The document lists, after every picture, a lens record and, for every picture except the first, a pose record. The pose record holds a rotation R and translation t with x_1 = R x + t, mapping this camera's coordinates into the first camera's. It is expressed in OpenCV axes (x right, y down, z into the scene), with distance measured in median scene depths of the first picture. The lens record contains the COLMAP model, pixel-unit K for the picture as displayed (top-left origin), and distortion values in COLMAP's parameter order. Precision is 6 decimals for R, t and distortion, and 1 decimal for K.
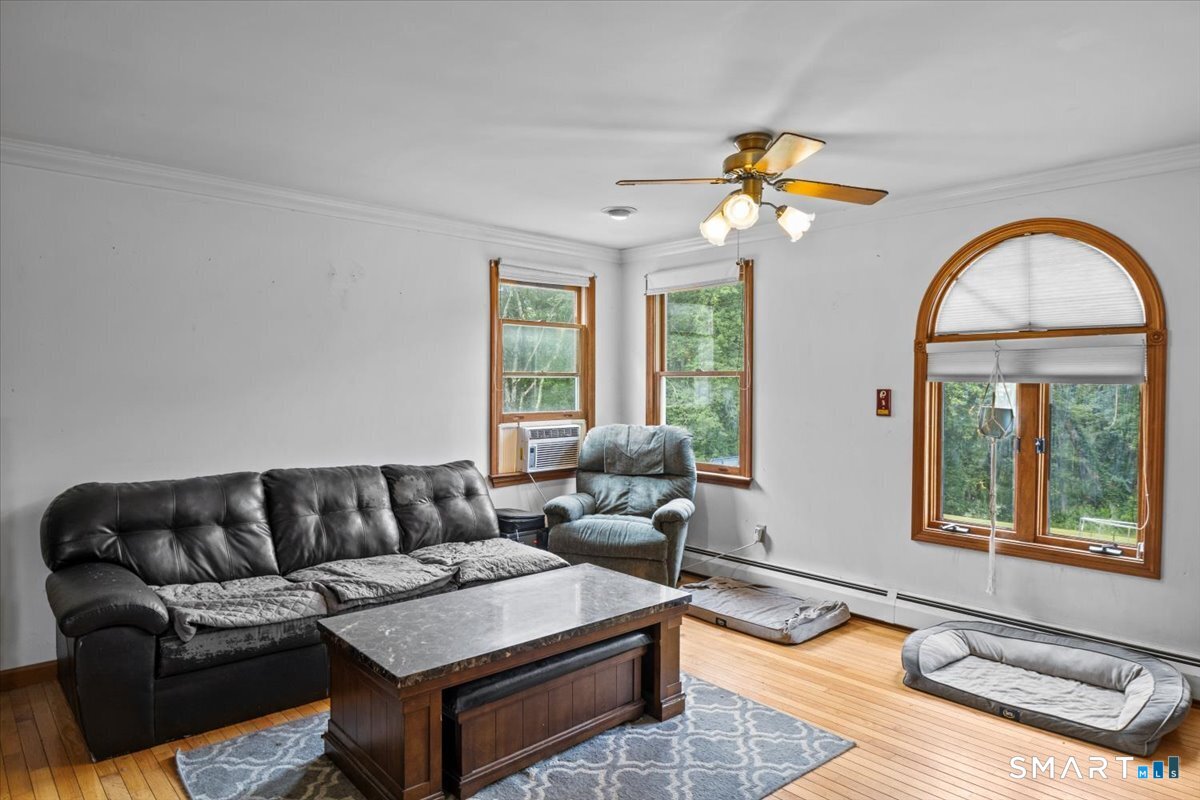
lens RADIAL K [[716.9, 0, 600.0], [0, 716.9, 400.0], [0, 0, 1]] dist [-0.015763, 0.000590]
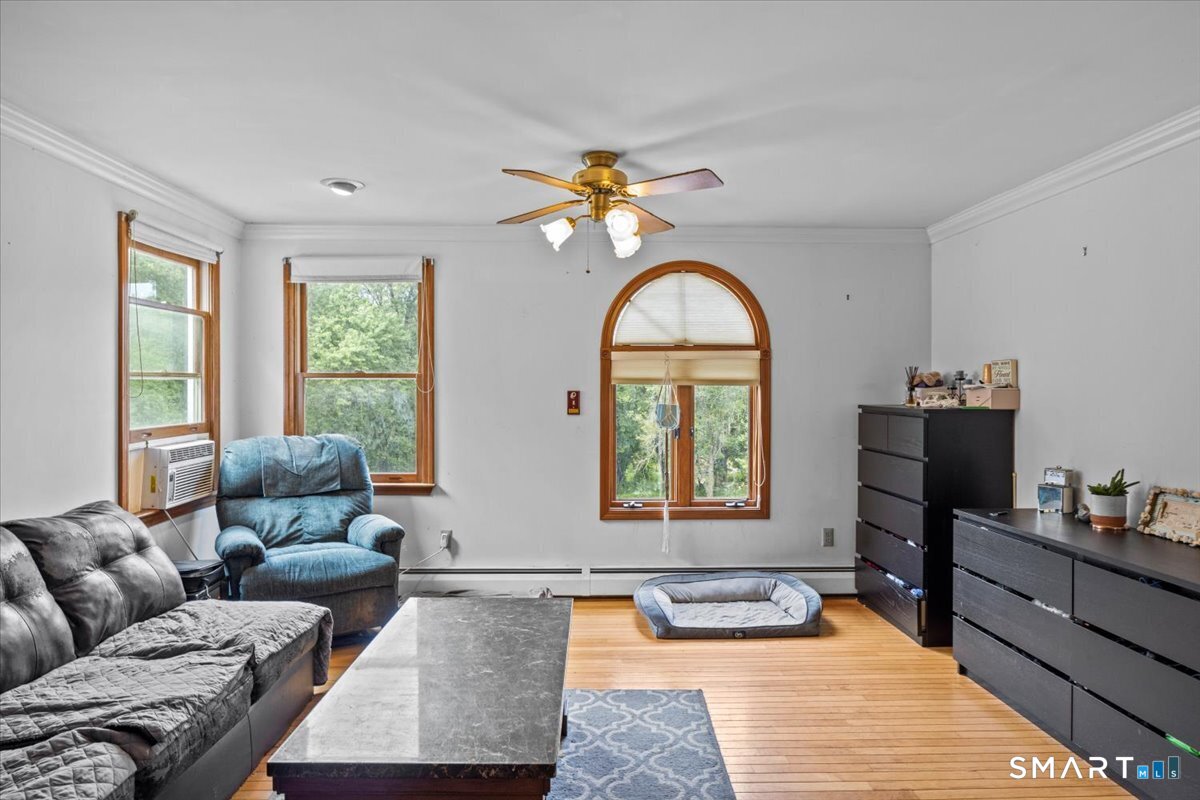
lens RADIAL K [[714.2, 0, 599.0], [0, 714.2, 387.4], [0, 0, 1]] dist [-0.021791, 0.001763]
pose [[0.655781, -0.005169, 0.754934, -0.432325], [0.019203, 0.999767, -0.009836, -0.008735], [-0.754707, 0.020947, 0.655727, 0.229328]]
